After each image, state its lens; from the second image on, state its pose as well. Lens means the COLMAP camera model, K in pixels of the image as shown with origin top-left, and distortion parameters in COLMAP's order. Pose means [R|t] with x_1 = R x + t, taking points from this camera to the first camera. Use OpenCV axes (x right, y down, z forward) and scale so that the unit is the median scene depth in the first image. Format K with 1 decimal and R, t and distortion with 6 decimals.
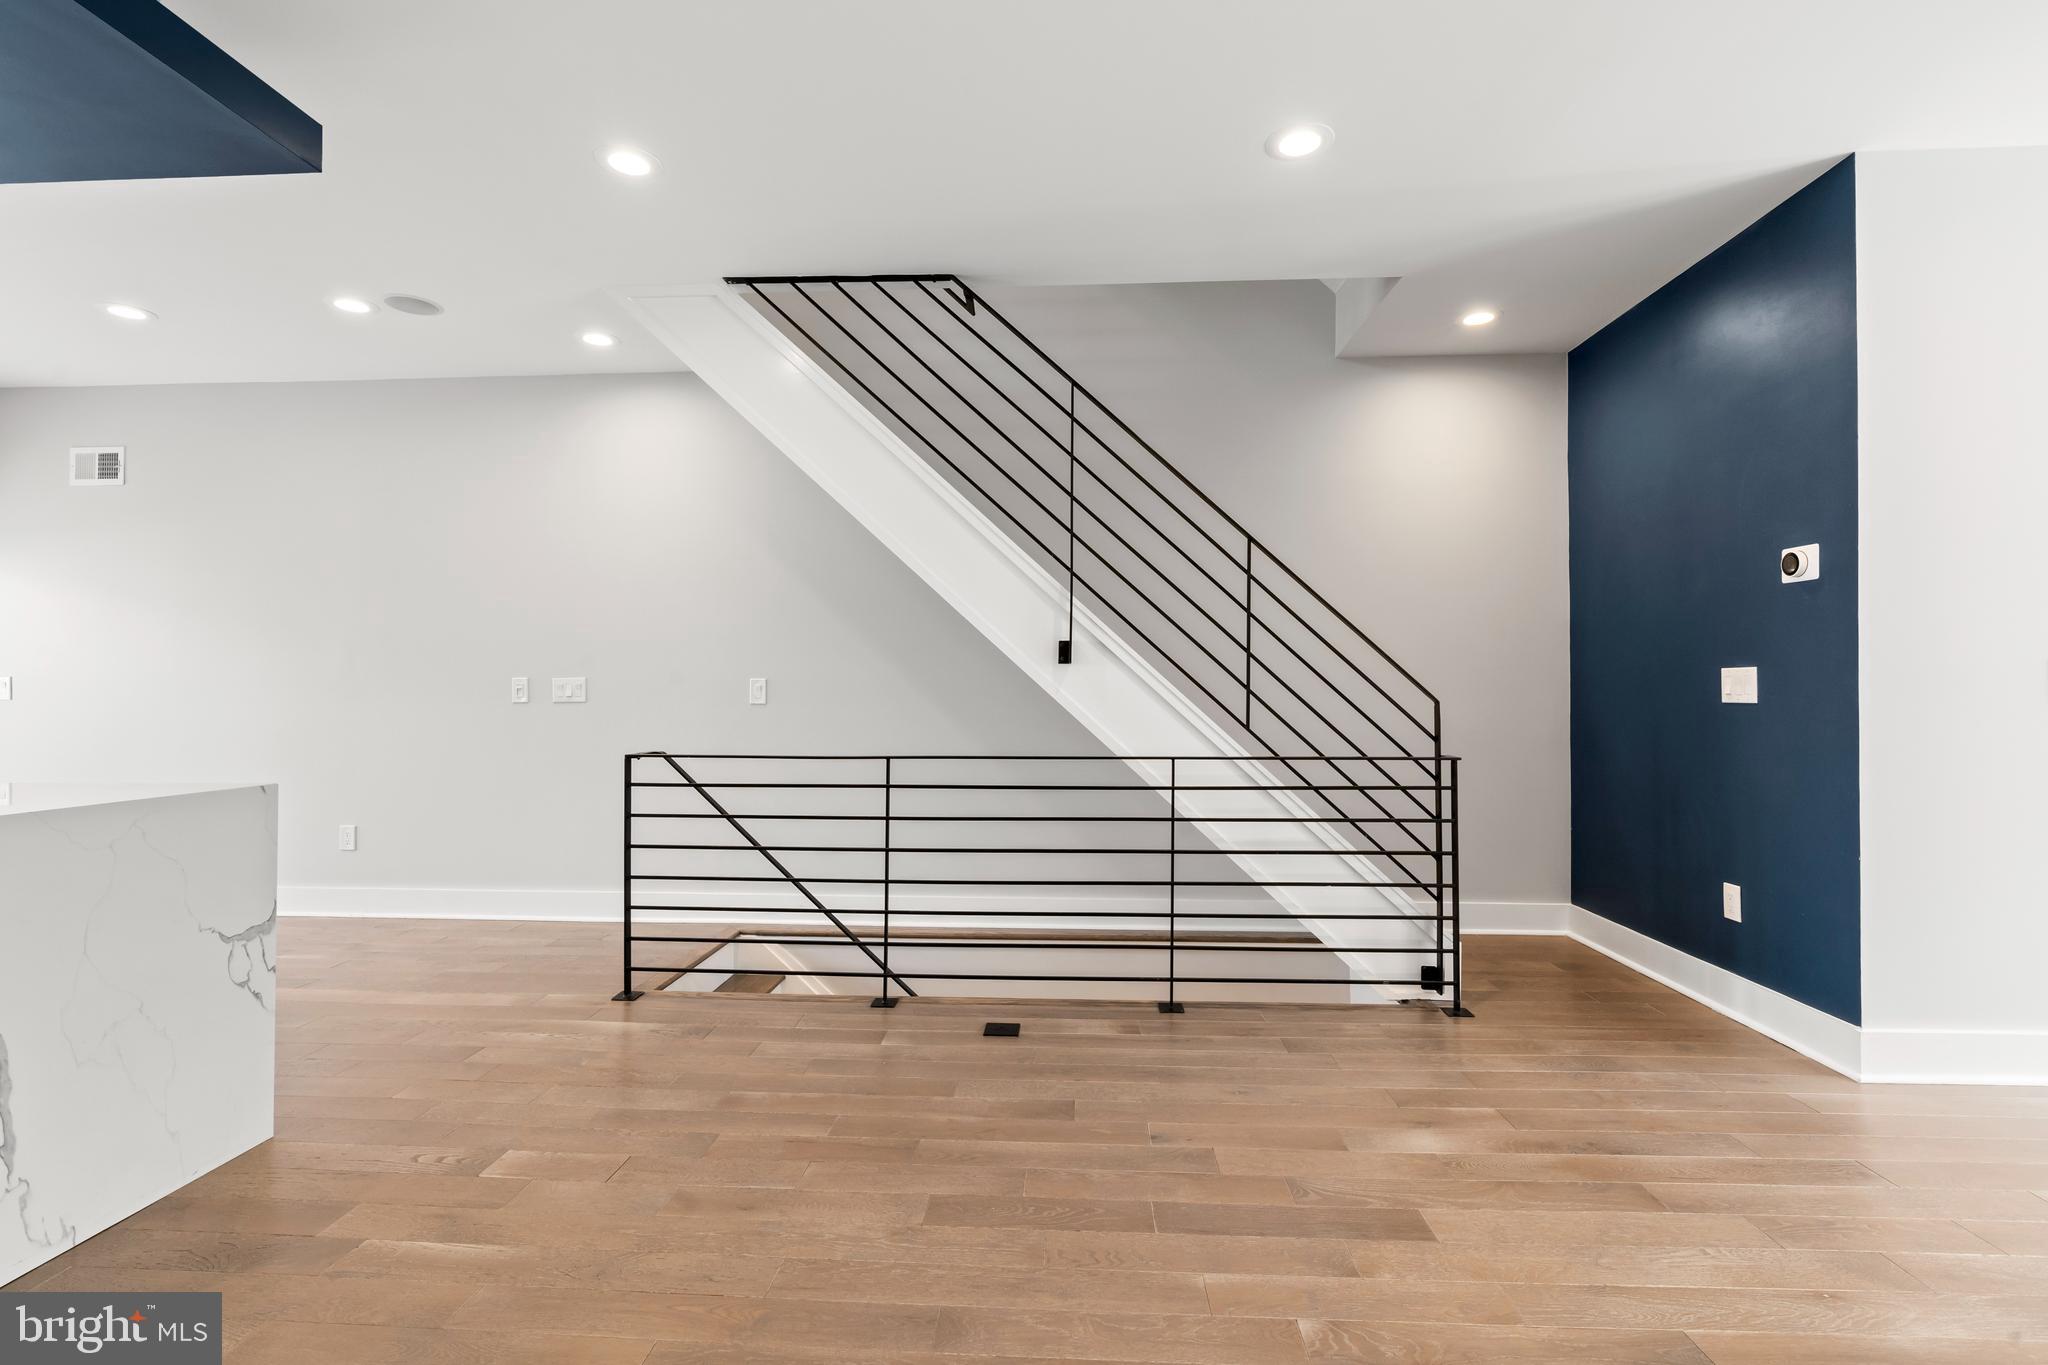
lens RADIAL K [[923.9, 0, 1018.3], [0, 923.9, 680.1], [0, 0, 1]] dist [-0.011270, 0.003427]
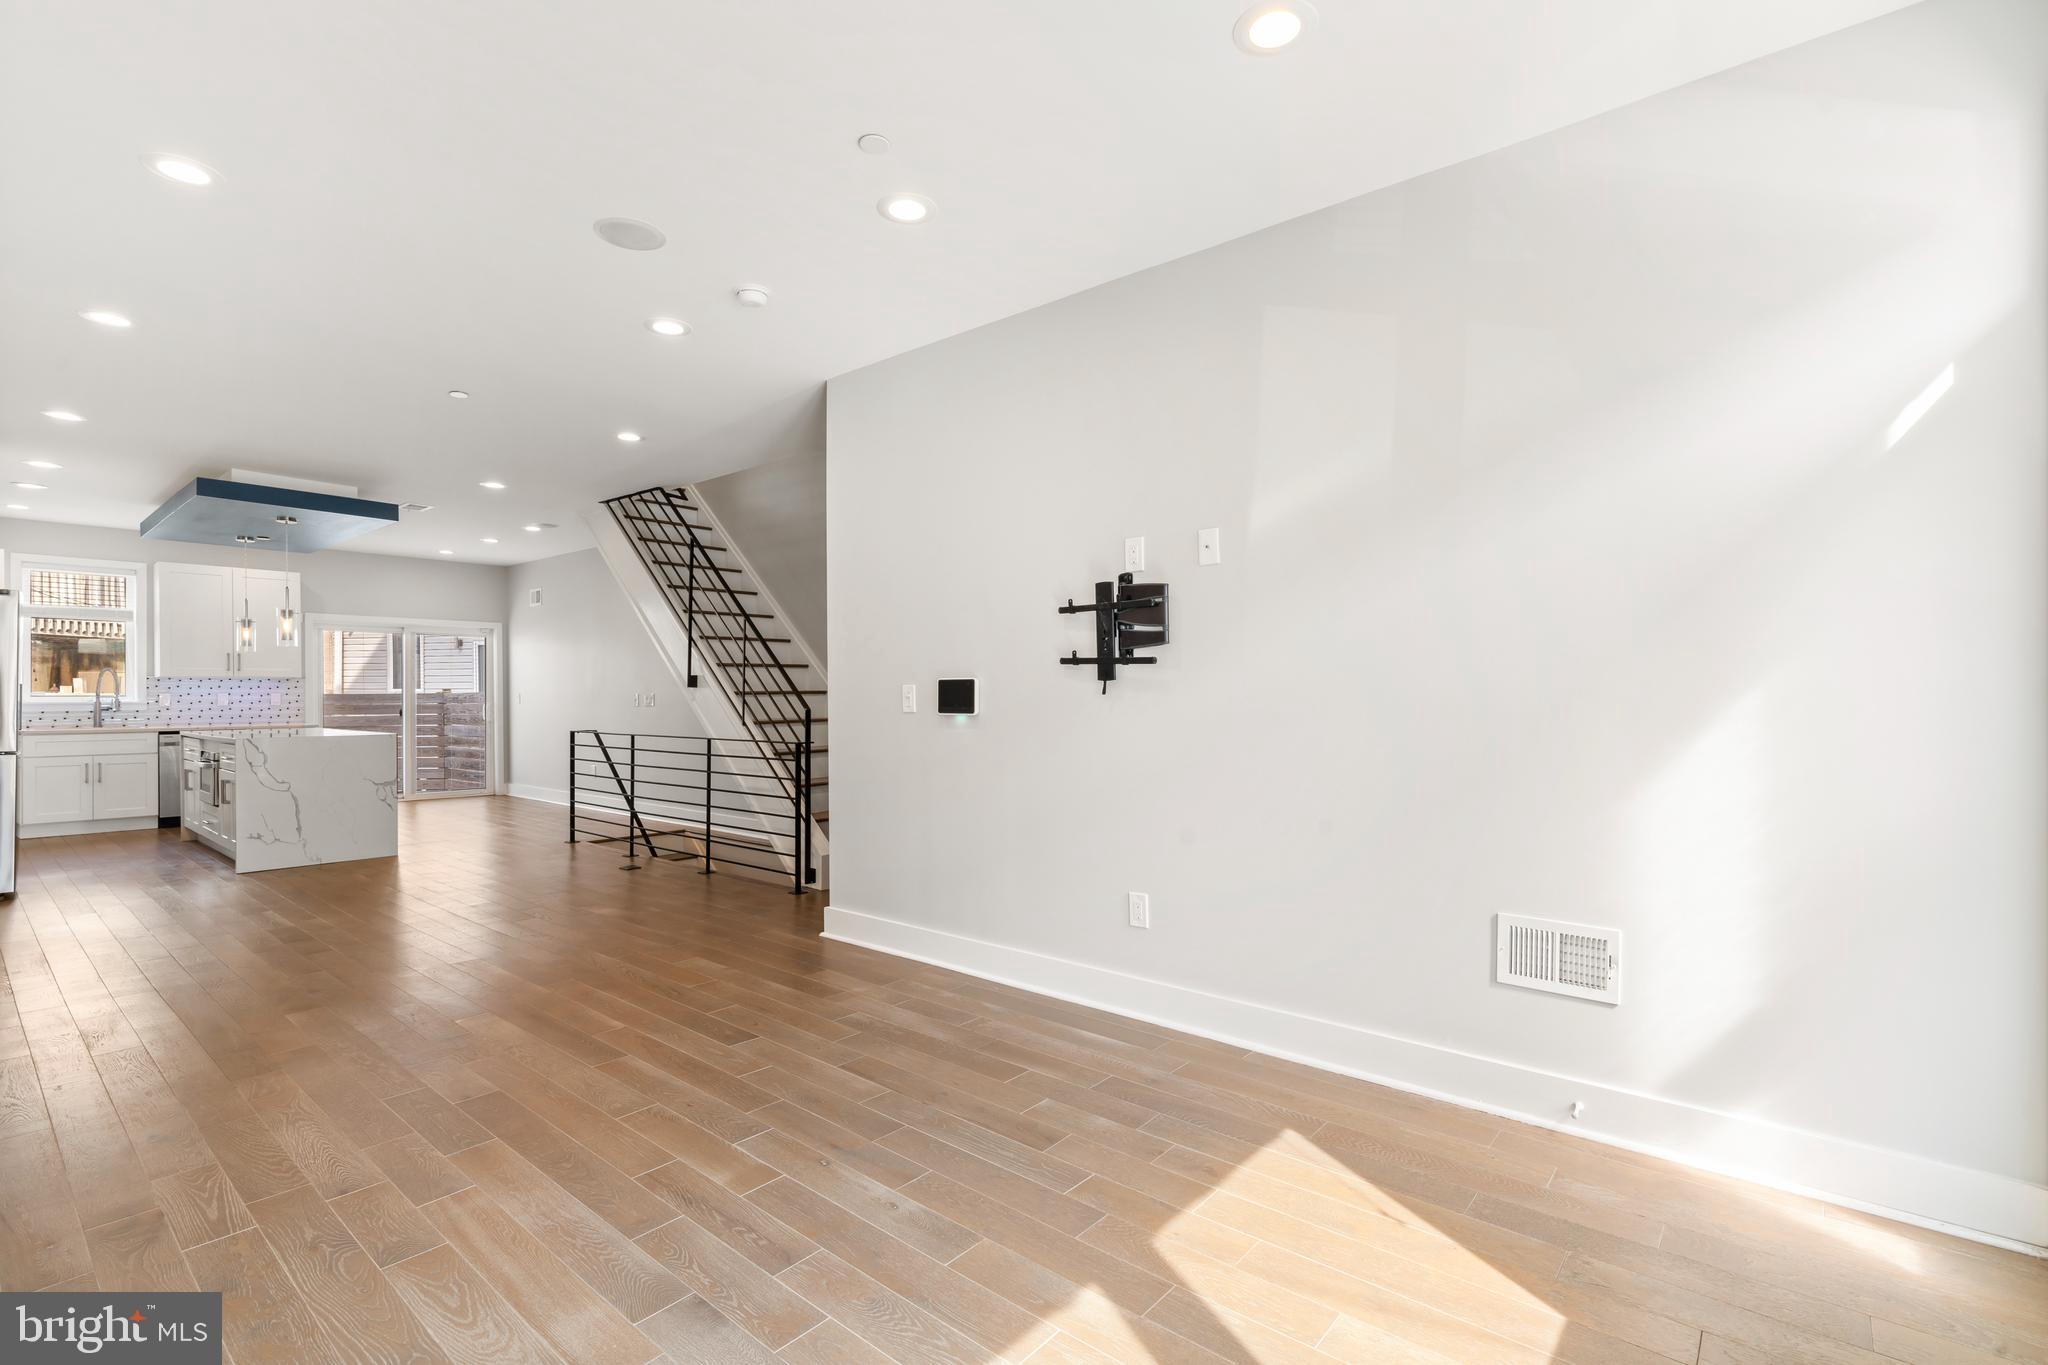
lens RADIAL K [[923.9, 0, 1036.0], [0, 923.9, 699.5], [0, 0, 1]] dist [-0.011270, 0.003427]
pose [[0.806567, 0.001779, -0.591140, 1.773245], [0.007428, 0.999886, 0.013144, -0.013804], [0.591096, -0.014993, 0.806462, -0.103669]]
